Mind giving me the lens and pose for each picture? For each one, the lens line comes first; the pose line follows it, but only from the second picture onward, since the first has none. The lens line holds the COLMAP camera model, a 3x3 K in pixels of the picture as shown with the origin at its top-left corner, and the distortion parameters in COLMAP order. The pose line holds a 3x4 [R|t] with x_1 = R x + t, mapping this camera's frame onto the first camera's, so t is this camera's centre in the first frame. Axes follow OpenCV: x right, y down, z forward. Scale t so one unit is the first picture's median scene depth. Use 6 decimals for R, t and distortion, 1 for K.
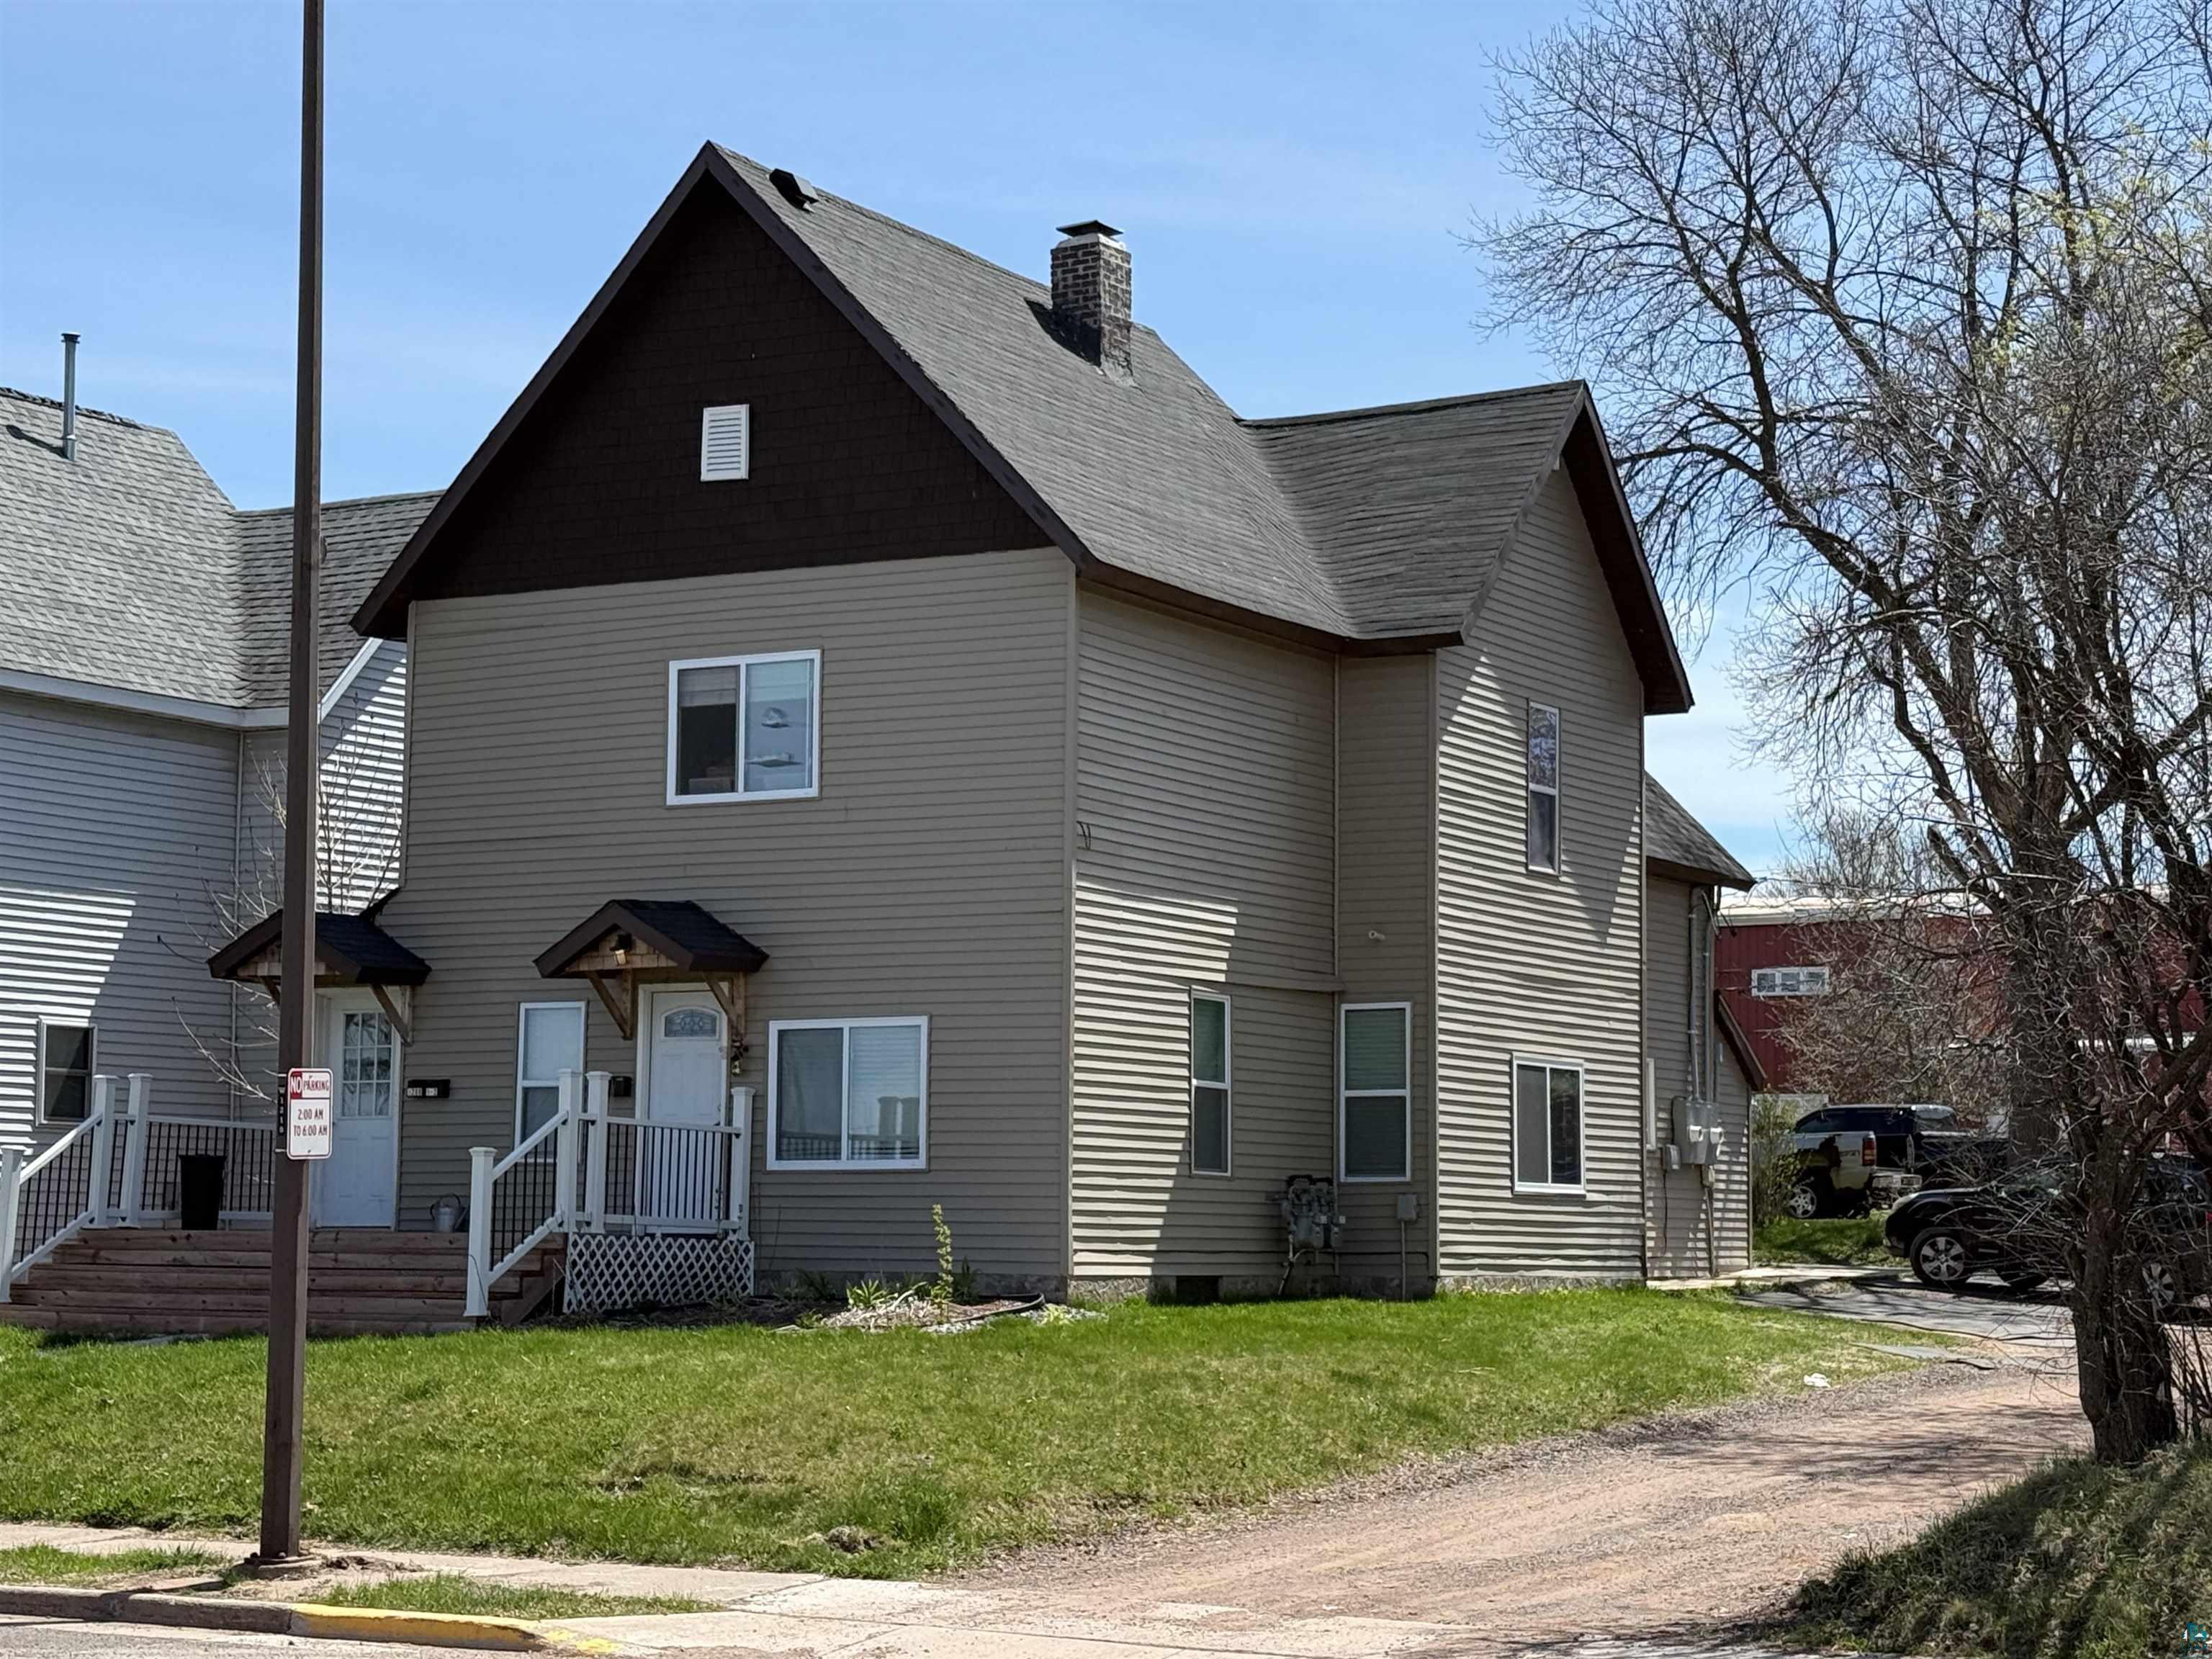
lens RADIAL K [[4043.9, 0, 1108.8], [0, 4043.9, 819.6], [0, 0, 1]] dist [0.259386, 0.000000]
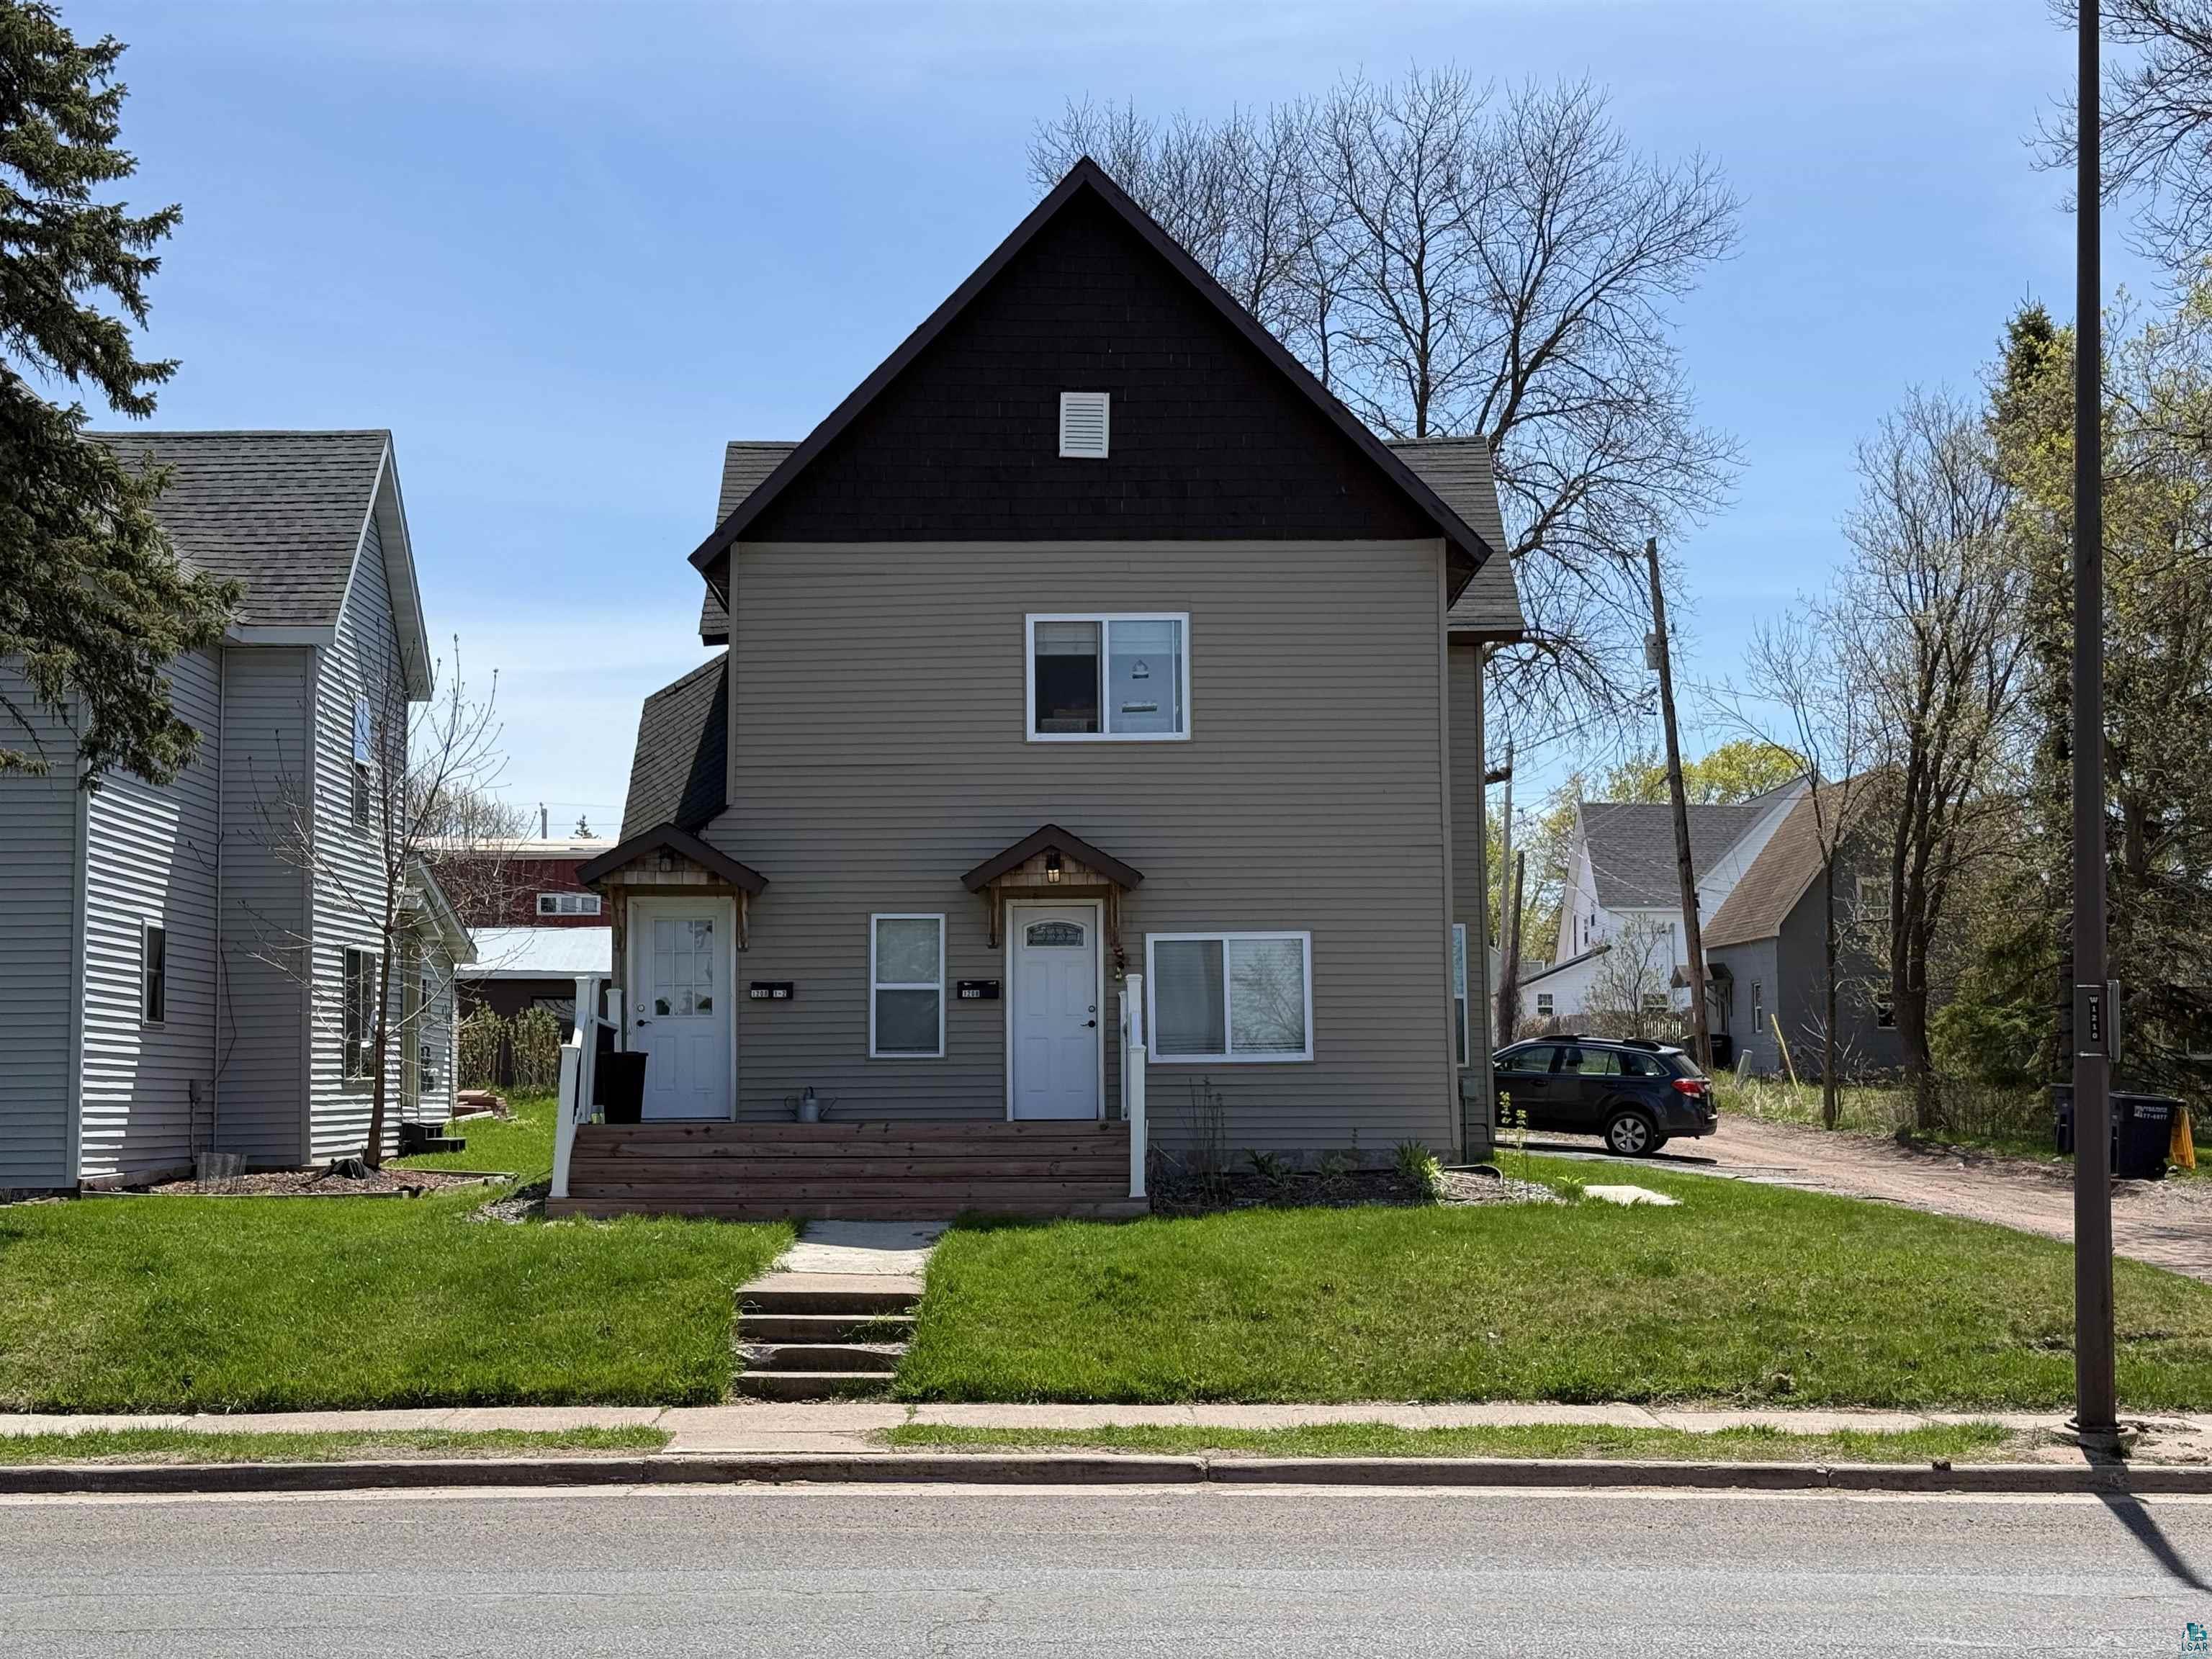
lens RADIAL K [[3006.5, 0, 1100.3], [0, 3006.5, 832.3], [0, 0, 1]] dist [0.156935, 0.000000]
pose [[0.854155, 0.027192, 0.519307, -0.528133], [-0.035998, 0.999328, 0.006882, 0.015362], [-0.518771, -0.024572, 0.854560, 0.274291]]
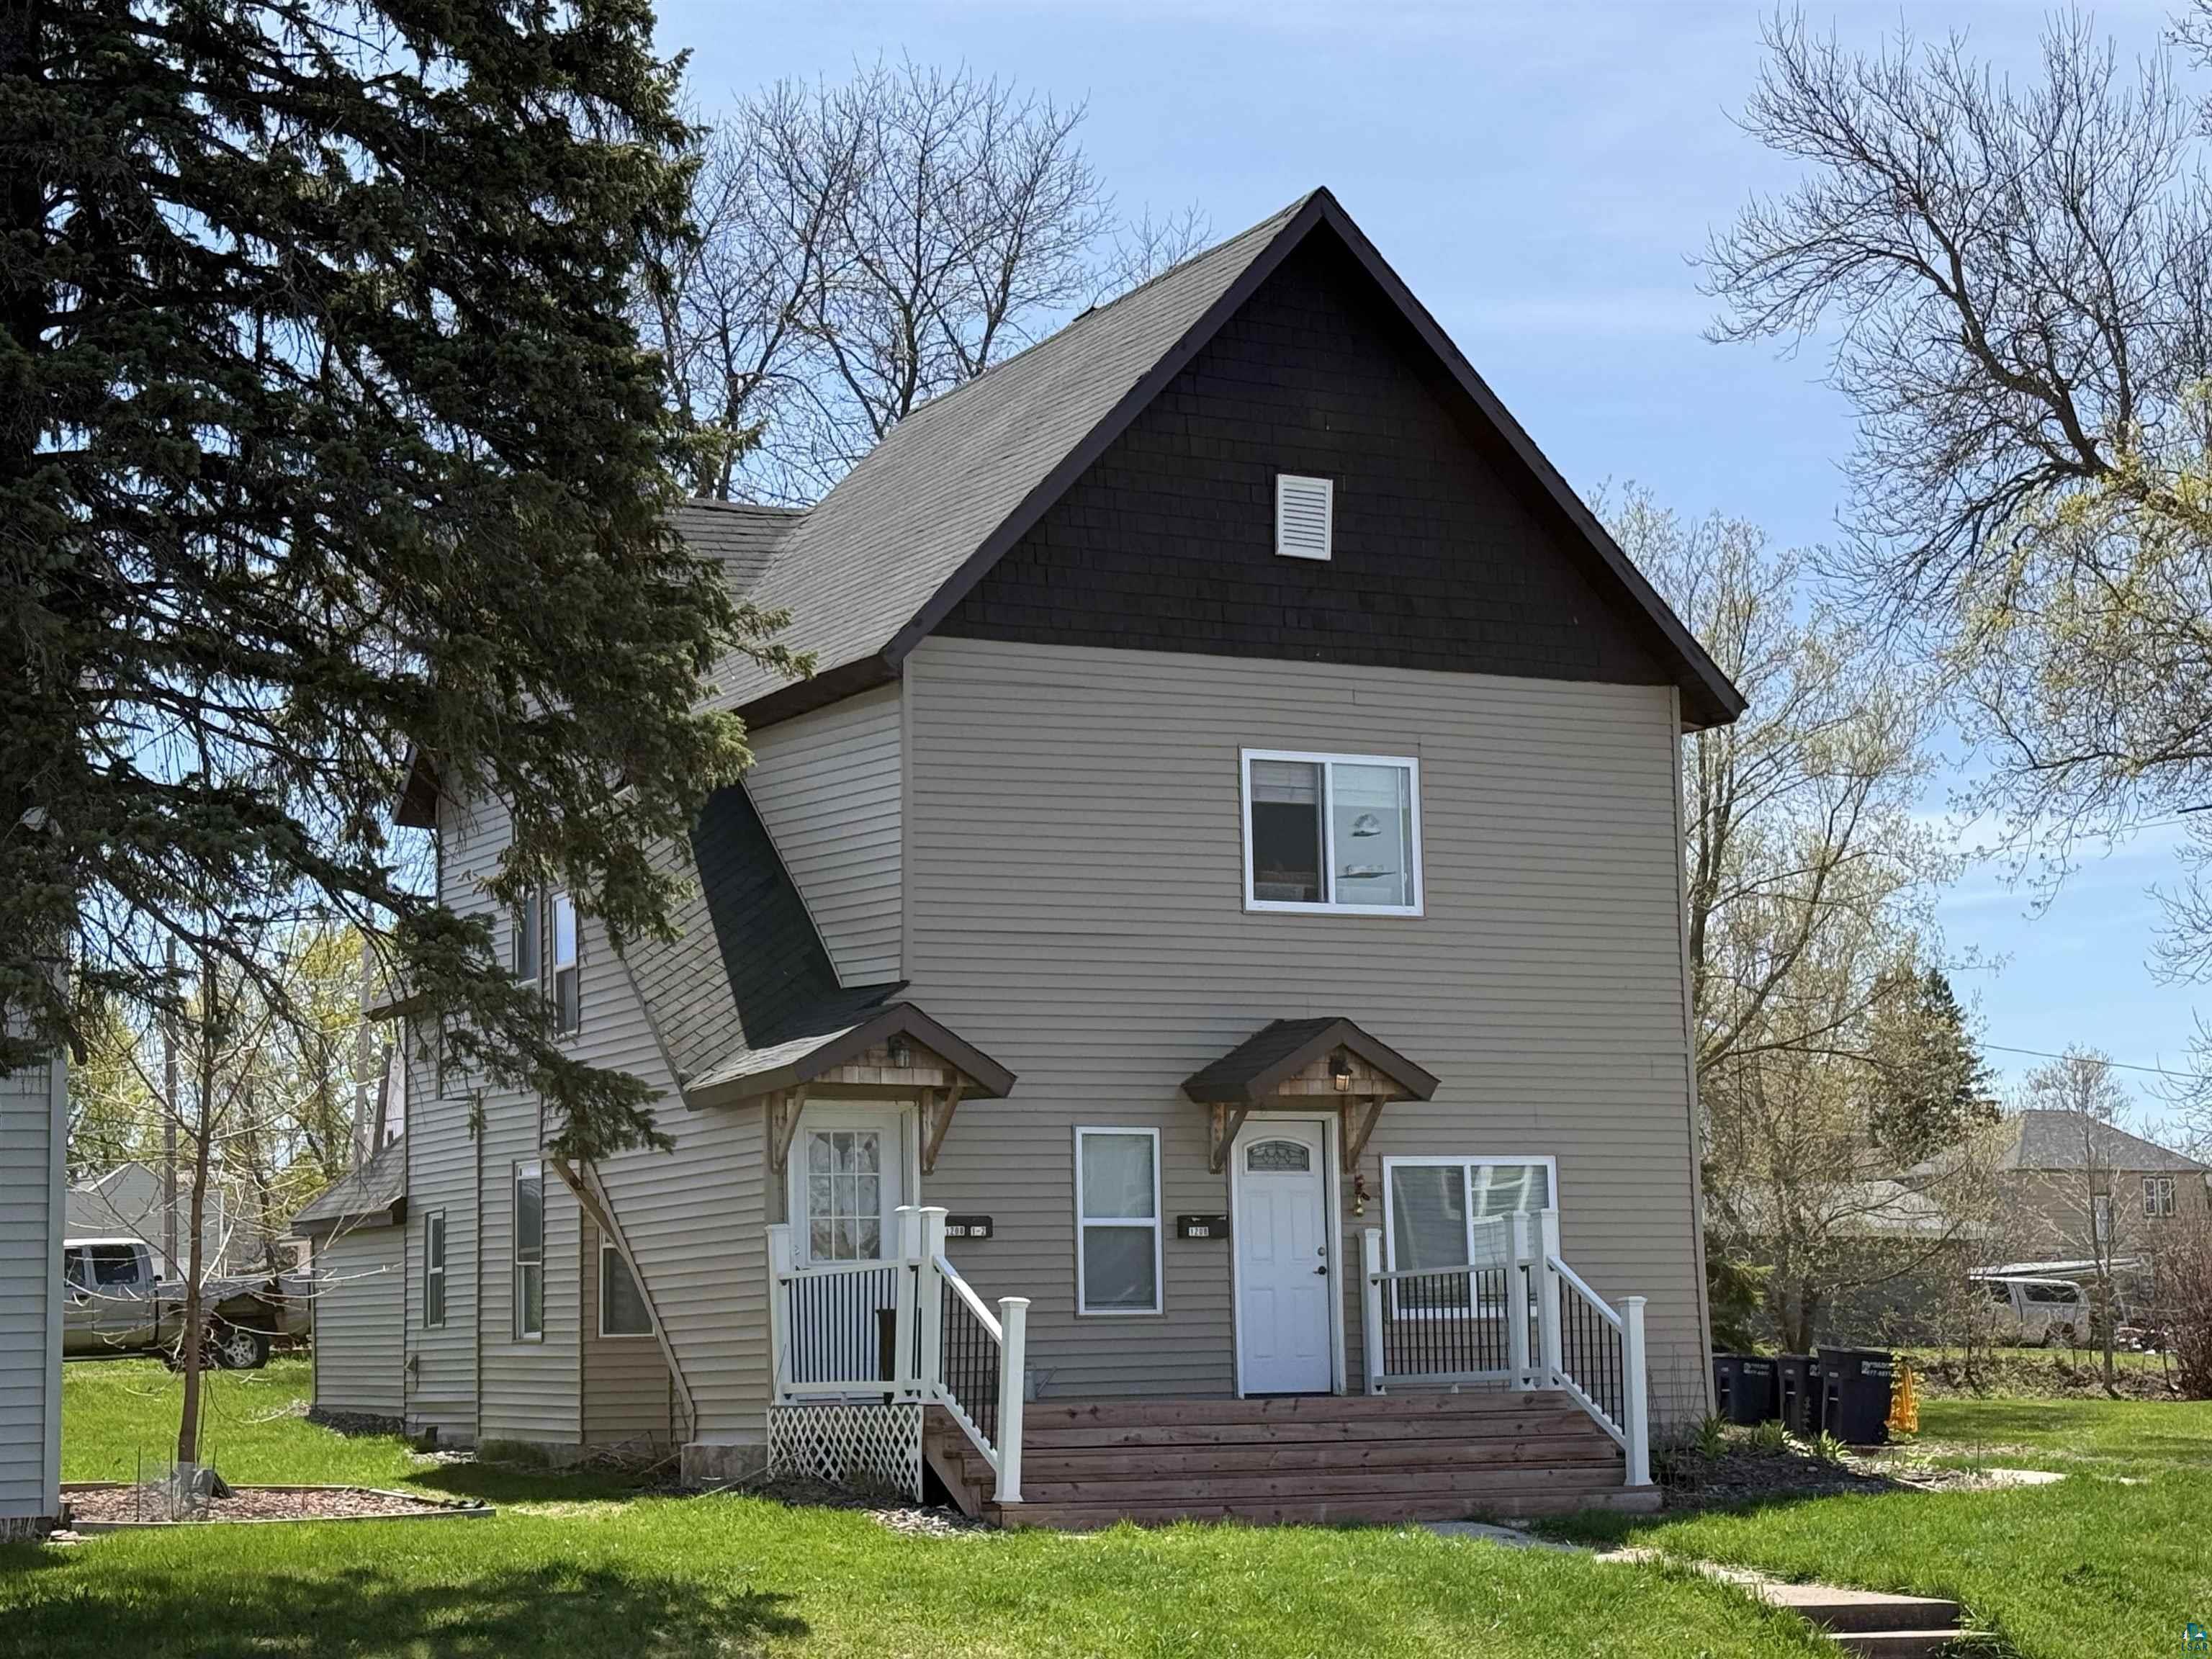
lens RADIAL K [[4043.9, 0, 1120.4], [0, 4043.9, 838.8], [0, 0, 1]] dist [0.259386, 0.000000]
pose [[0.524349, 0.082919, 0.847457, -0.881744], [-0.059945, 0.996373, -0.060399, 0.036337], [-0.849391, -0.019131, 0.527417, 0.557569]]
